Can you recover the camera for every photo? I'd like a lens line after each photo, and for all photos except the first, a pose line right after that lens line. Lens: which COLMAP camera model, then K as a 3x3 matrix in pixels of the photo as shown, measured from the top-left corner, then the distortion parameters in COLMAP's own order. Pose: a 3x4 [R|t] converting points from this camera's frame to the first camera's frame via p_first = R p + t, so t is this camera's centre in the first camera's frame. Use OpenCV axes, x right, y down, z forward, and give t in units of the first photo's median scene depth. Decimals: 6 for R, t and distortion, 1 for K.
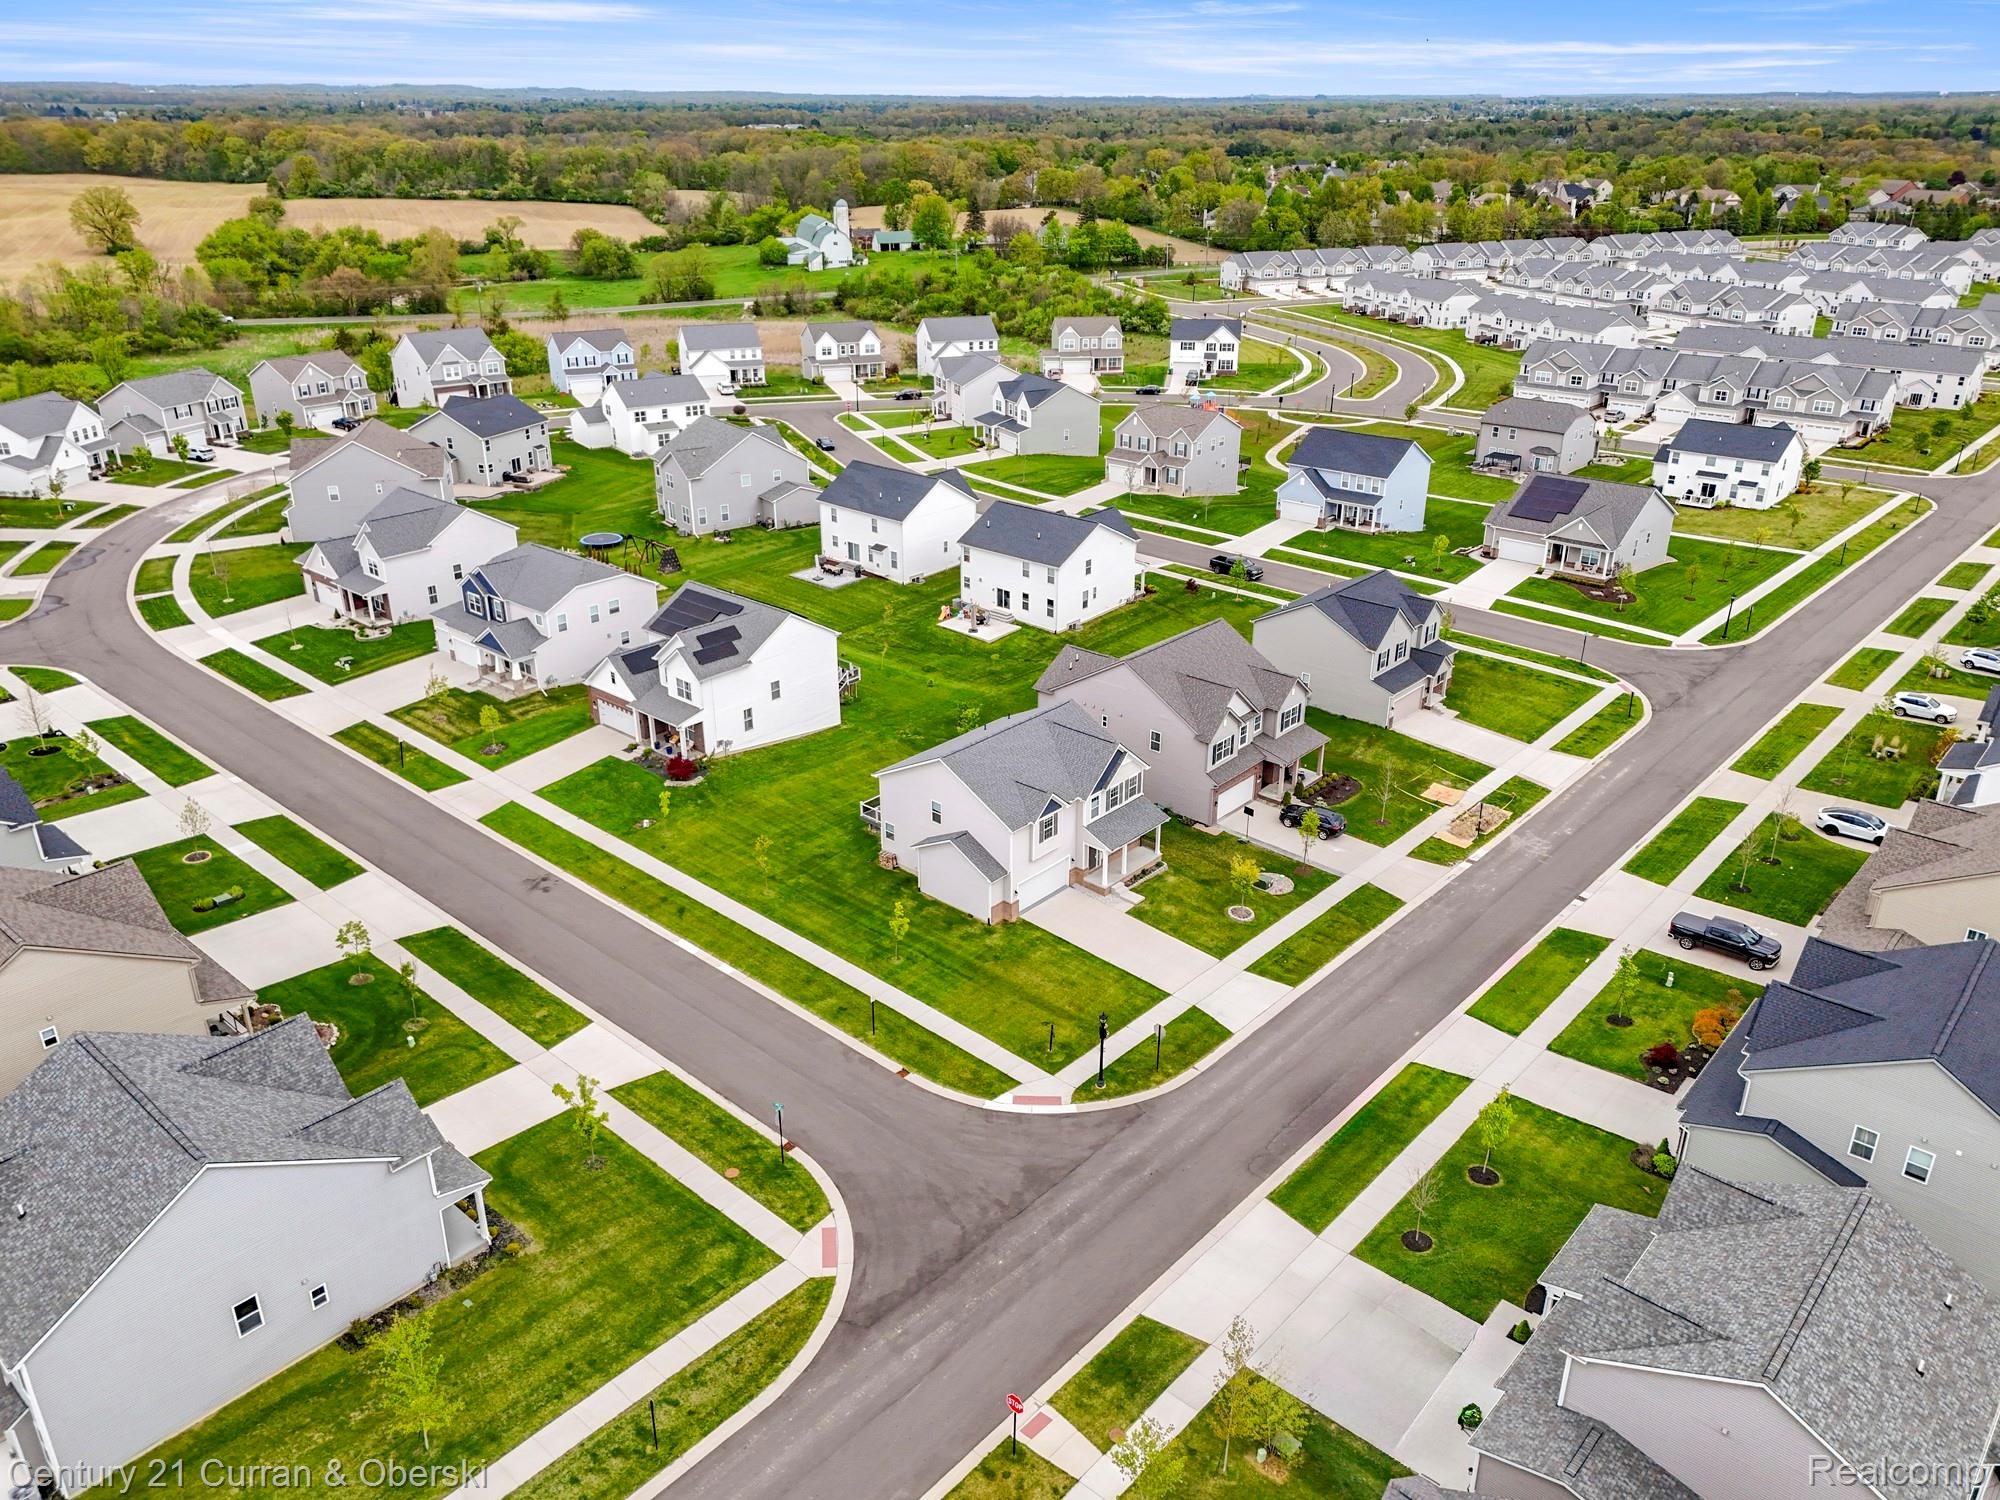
lens RADIAL K [[1457.1, 0, 996.3], [0, 1457.1, 740.8], [0, 0, 1]] dist [0.076301, -0.065164]
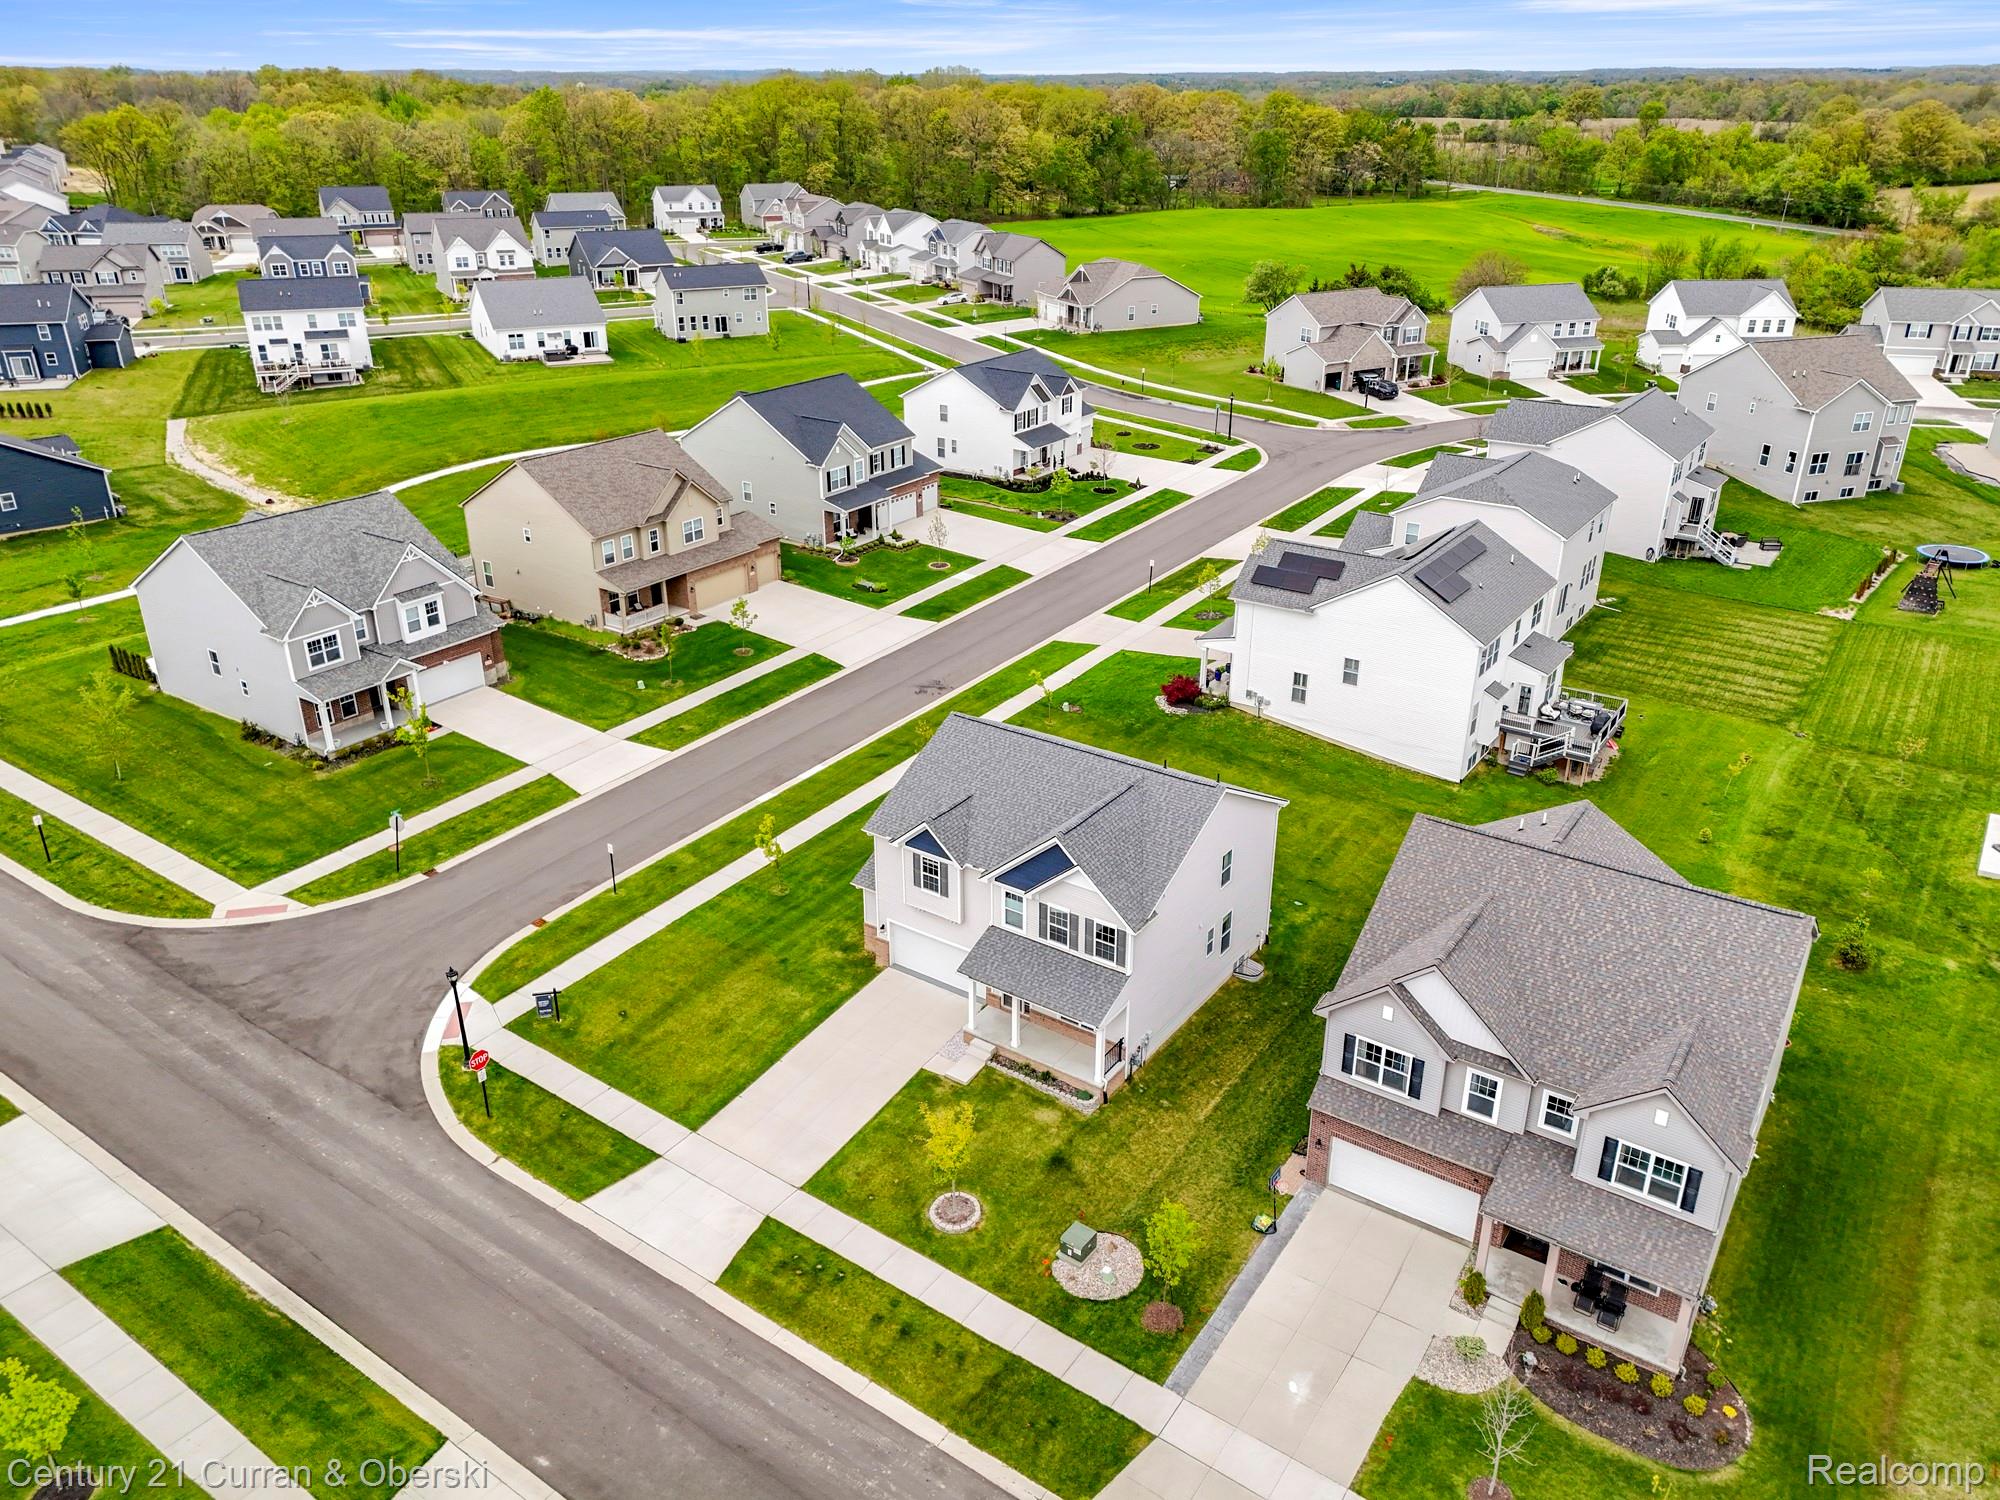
lens RADIAL K [[1457.1, 0, 989.8], [0, 1457.1, 757.7], [0, 0, 1]] dist [0.076301, -0.065164]
pose [[0.115529, 0.415582, -0.902189, 0.494593], [-0.396925, 0.851917, 0.341597, -0.176937], [0.910551, 0.318637, 0.263376, 0.700404]]
